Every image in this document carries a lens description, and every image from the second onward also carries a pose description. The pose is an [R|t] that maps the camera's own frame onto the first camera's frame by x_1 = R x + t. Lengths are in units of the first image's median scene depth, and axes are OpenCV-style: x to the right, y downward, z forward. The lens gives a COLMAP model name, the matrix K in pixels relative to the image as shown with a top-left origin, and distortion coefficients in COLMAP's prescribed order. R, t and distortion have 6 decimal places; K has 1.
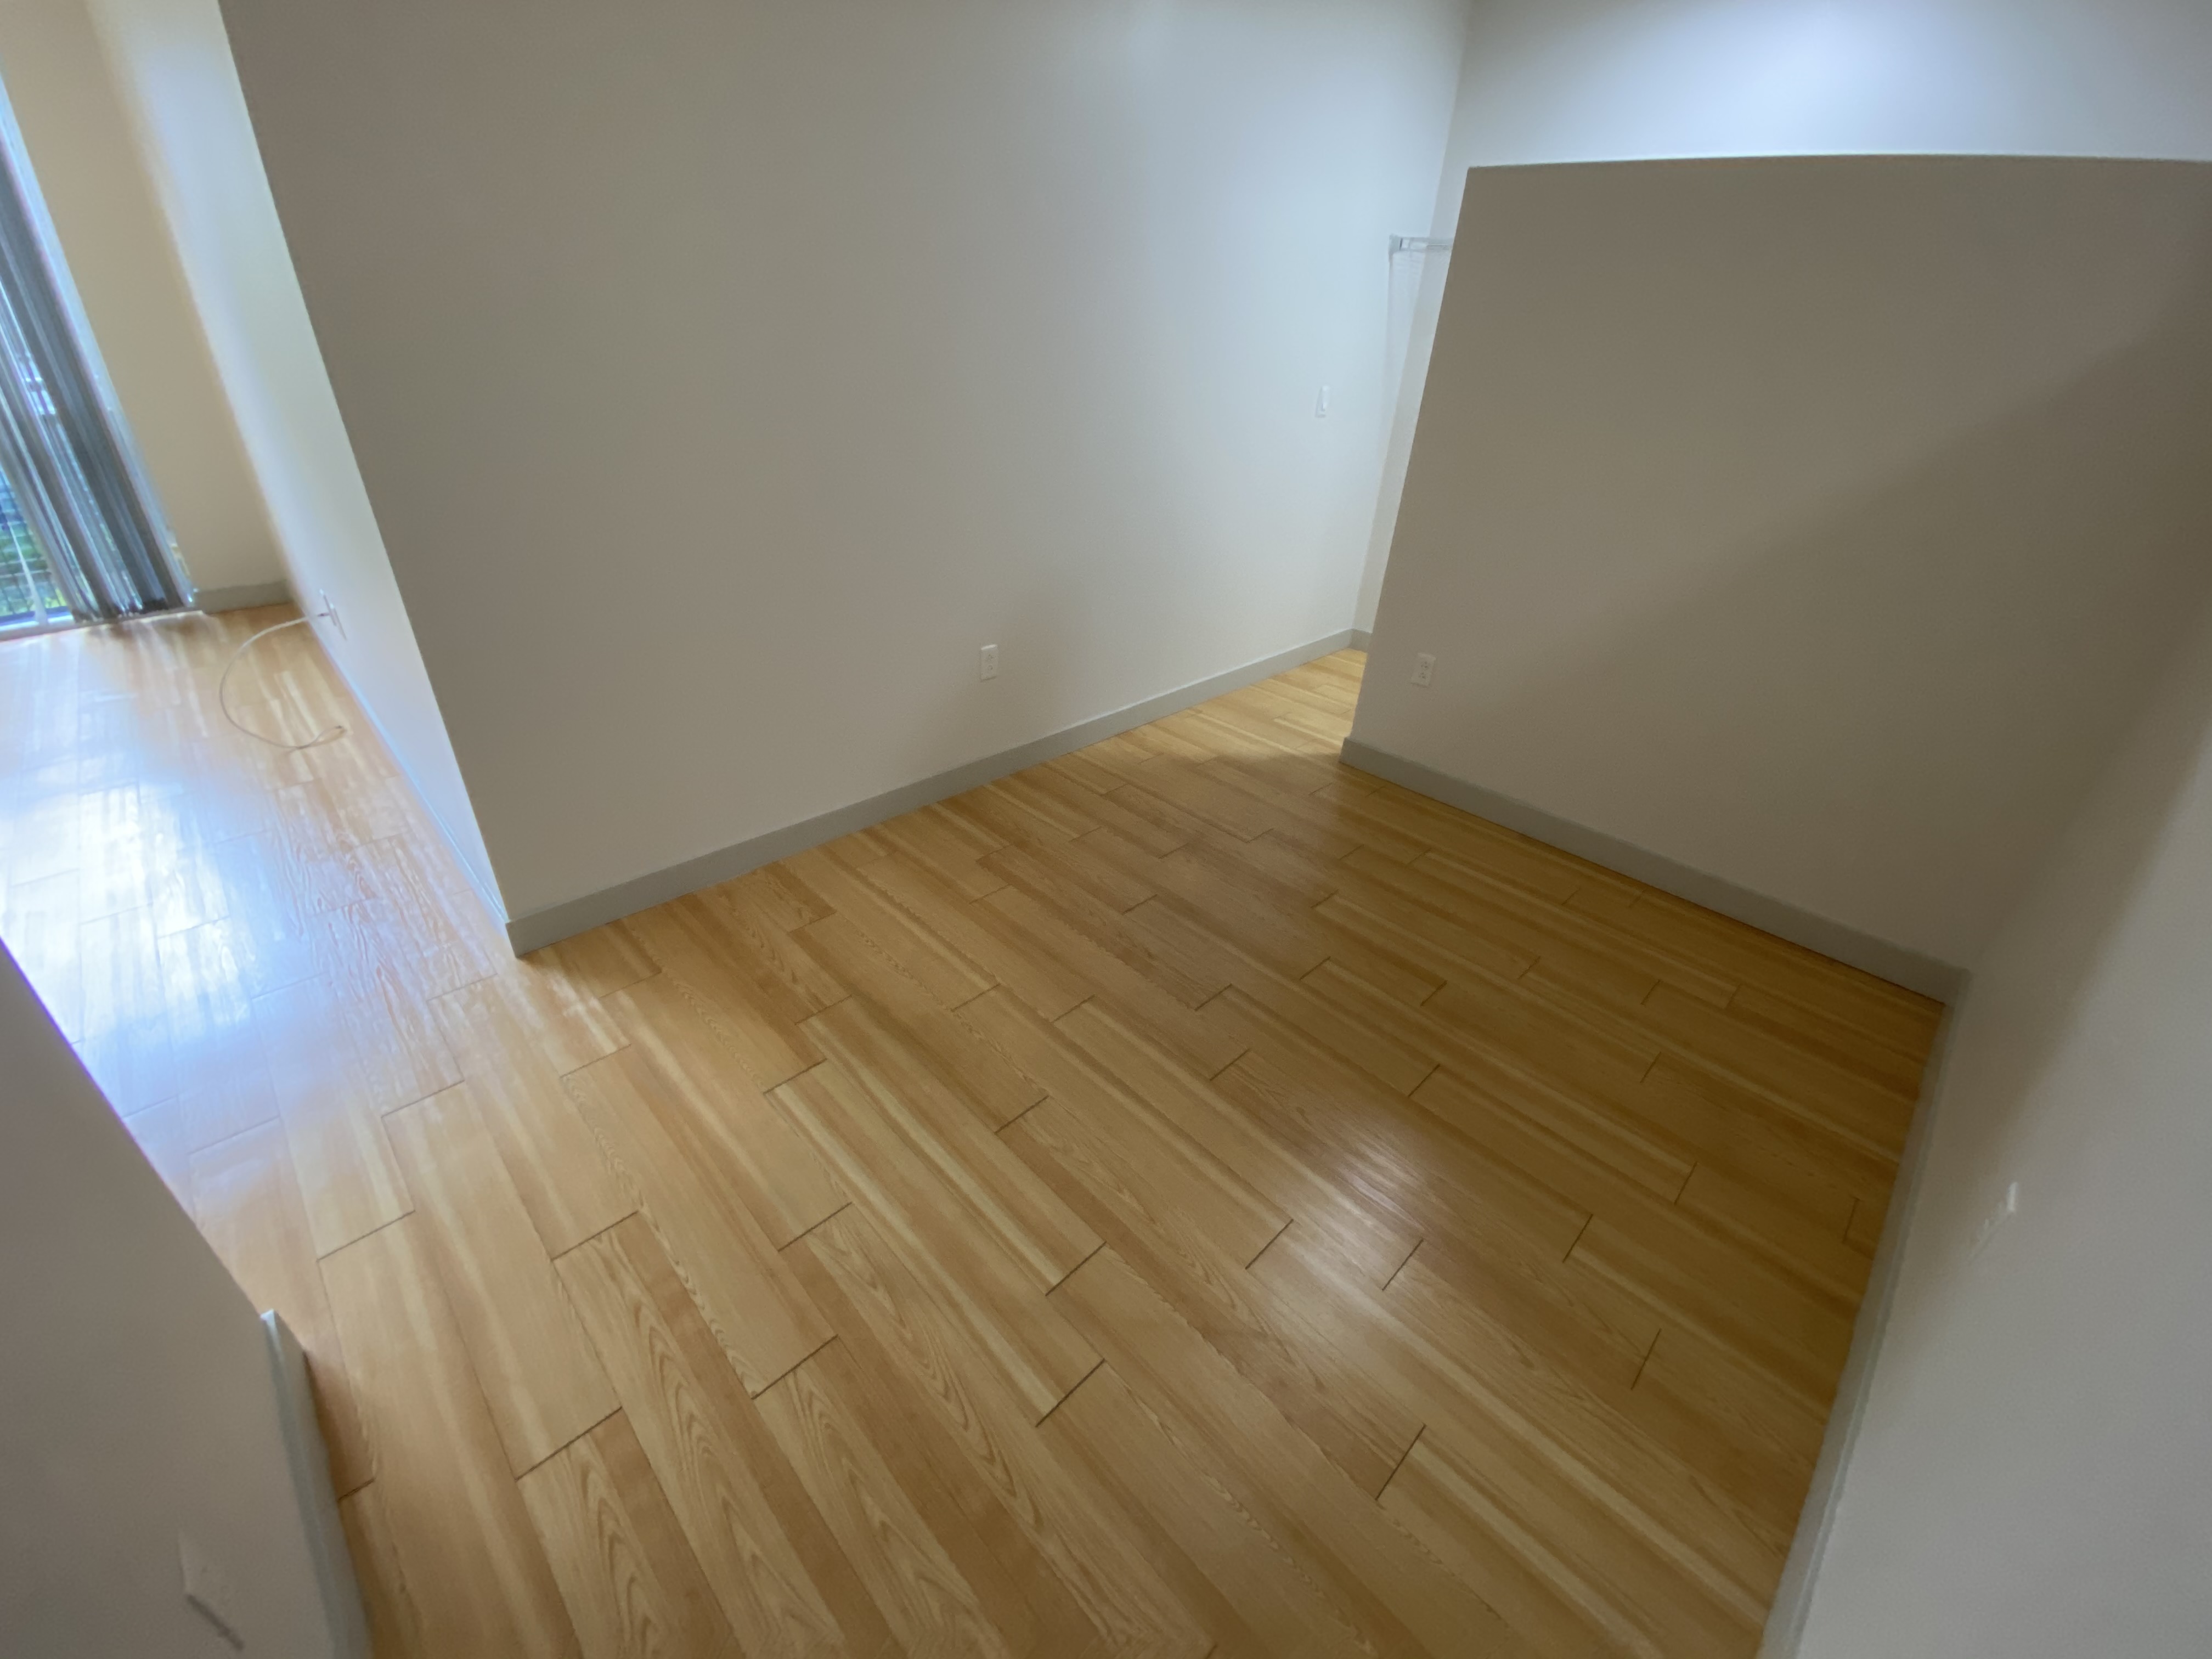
lens RADIAL K [[890.7, 0, 1099.9], [0, 890.7, 808.2], [0, 0, 1]] dist [0.050858, -0.037500]
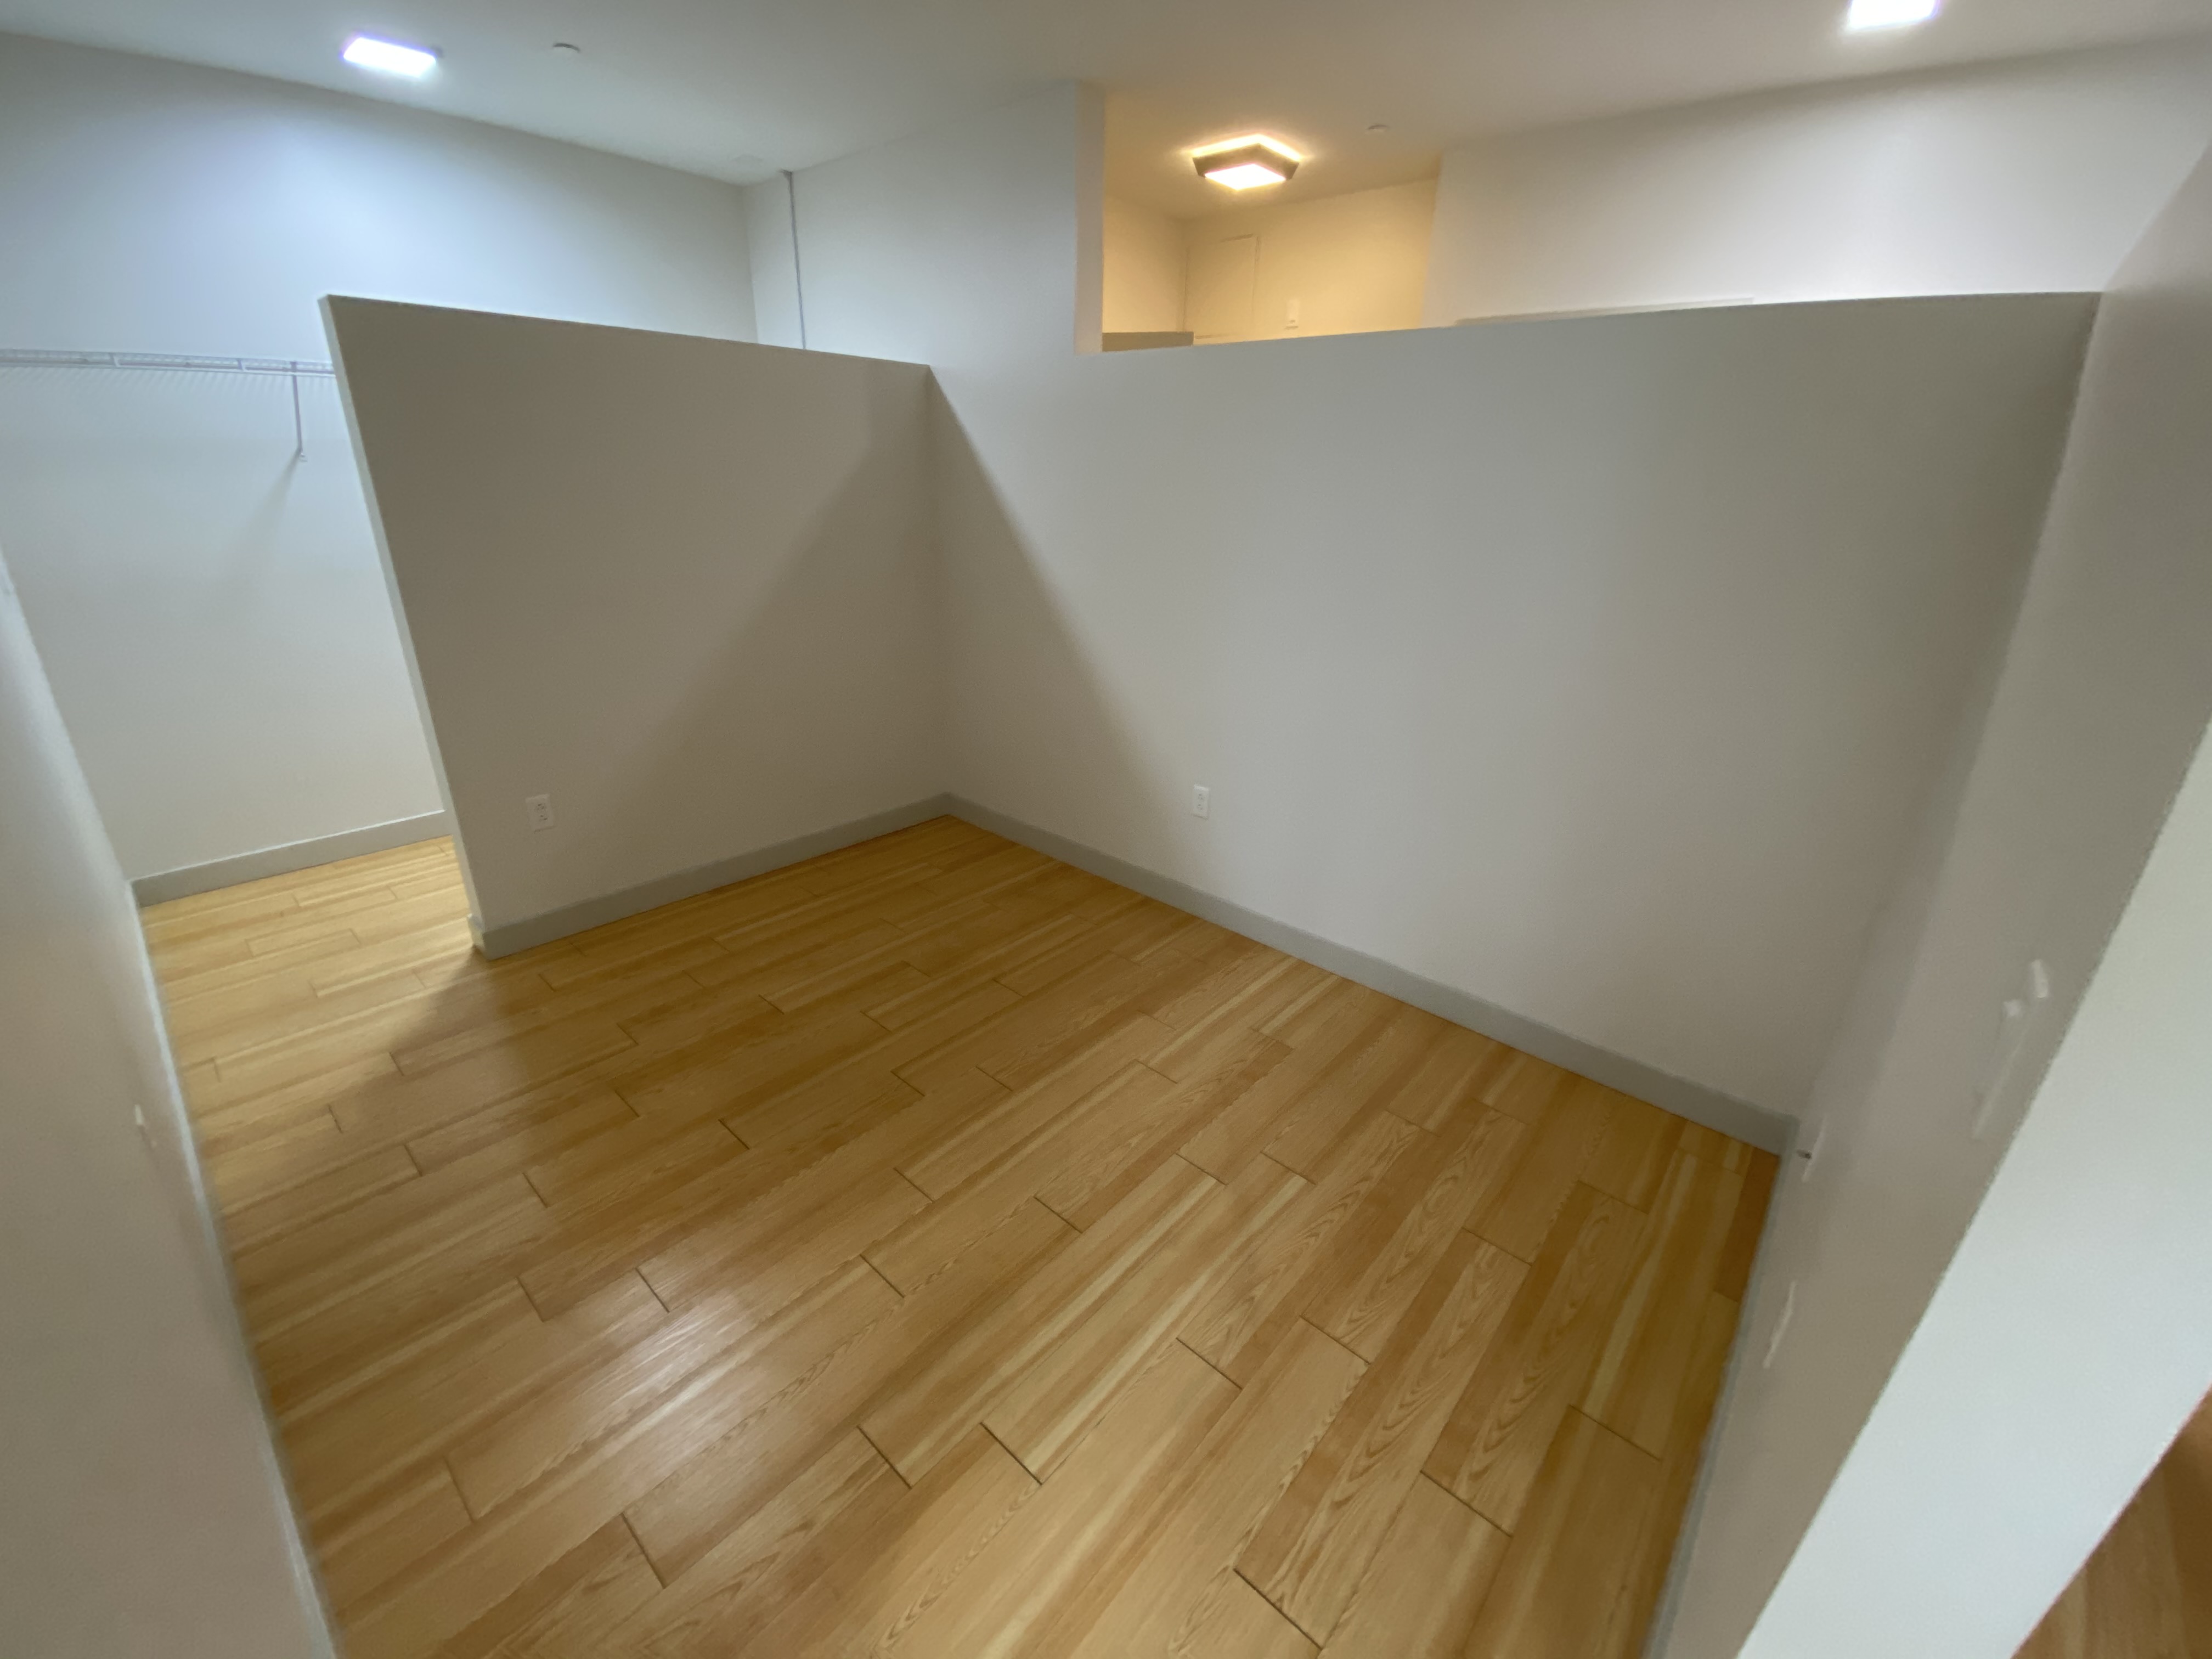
lens RADIAL K [[890.7, 0, 1099.9], [0, 890.7, 808.2], [0, 0, 1]] dist [0.050858, -0.037500]
pose [[-0.062439, -0.402828, 0.913144, -0.819254], [0.462197, 0.799236, 0.384182, -0.394584], [-0.884576, 0.446040, 0.136283, 0.584911]]
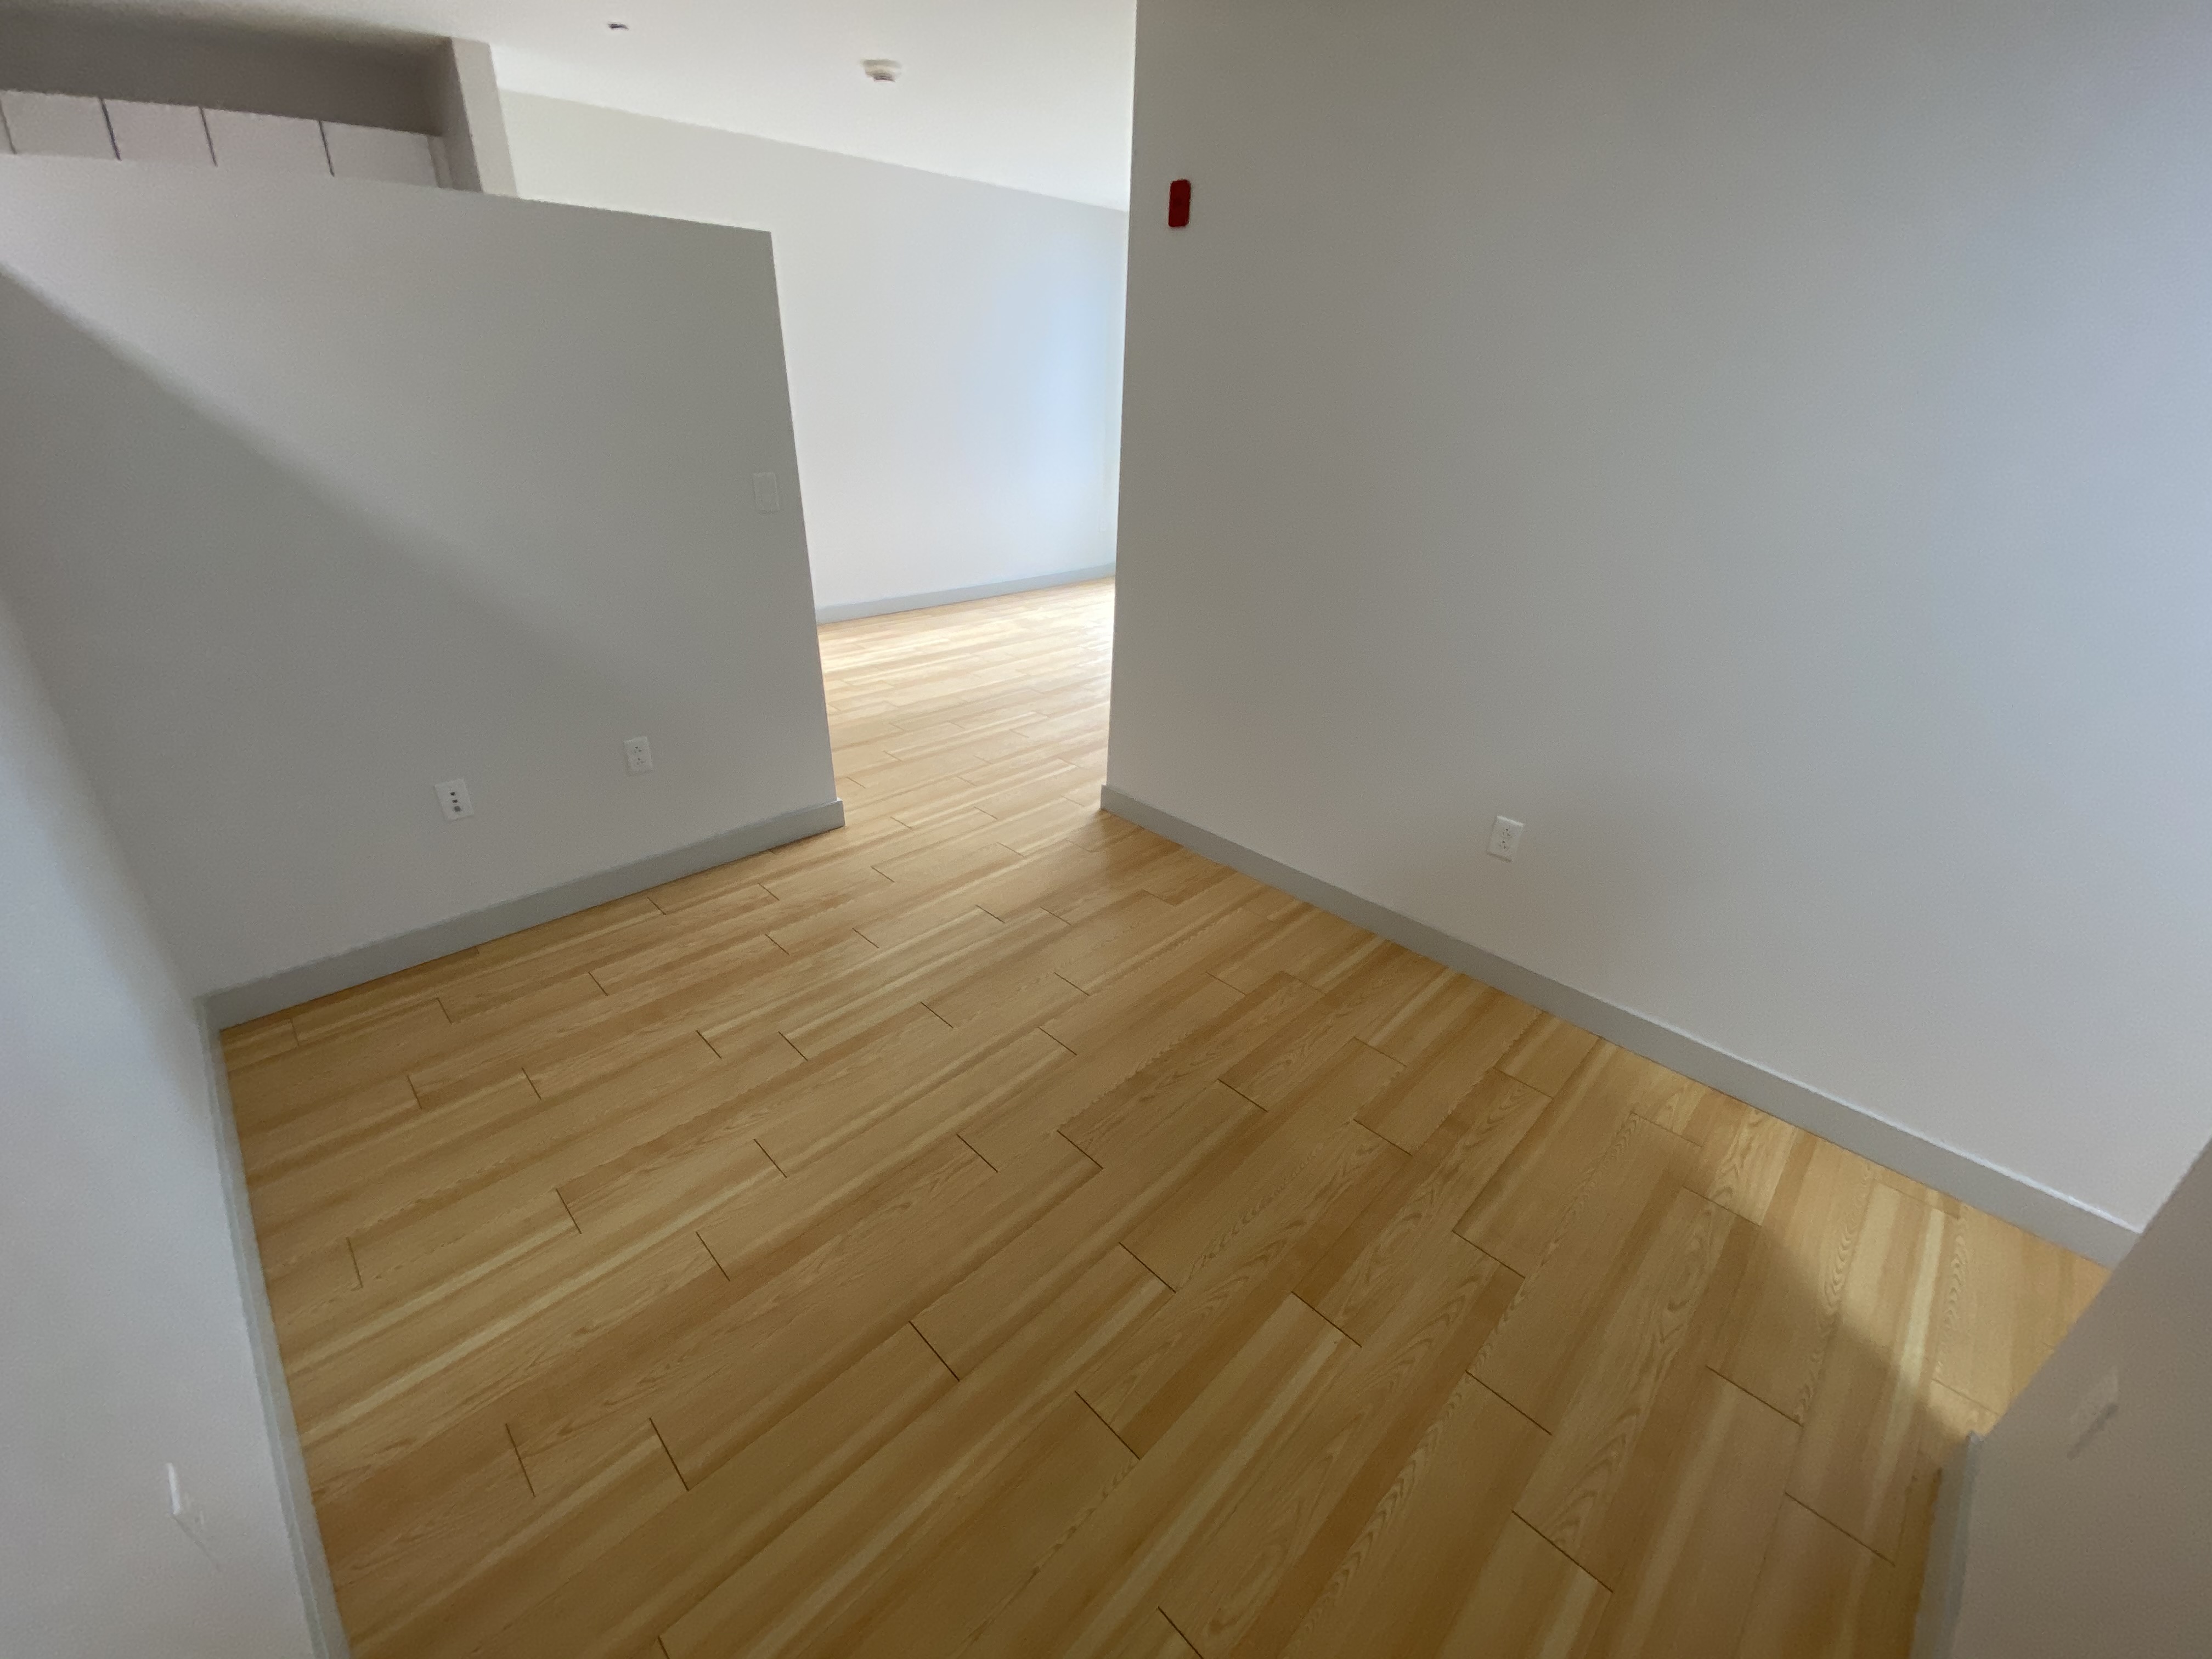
lens RADIAL K [[890.7, 0, 1099.9], [0, 890.7, 808.2], [0, 0, 1]] dist [0.050858, -0.037500]
pose [[0.008960, 0.389180, -0.921118, 0.921625], [-0.512353, 0.792840, 0.329998, -0.403762], [0.858728, 0.468981, 0.206502, 0.774758]]
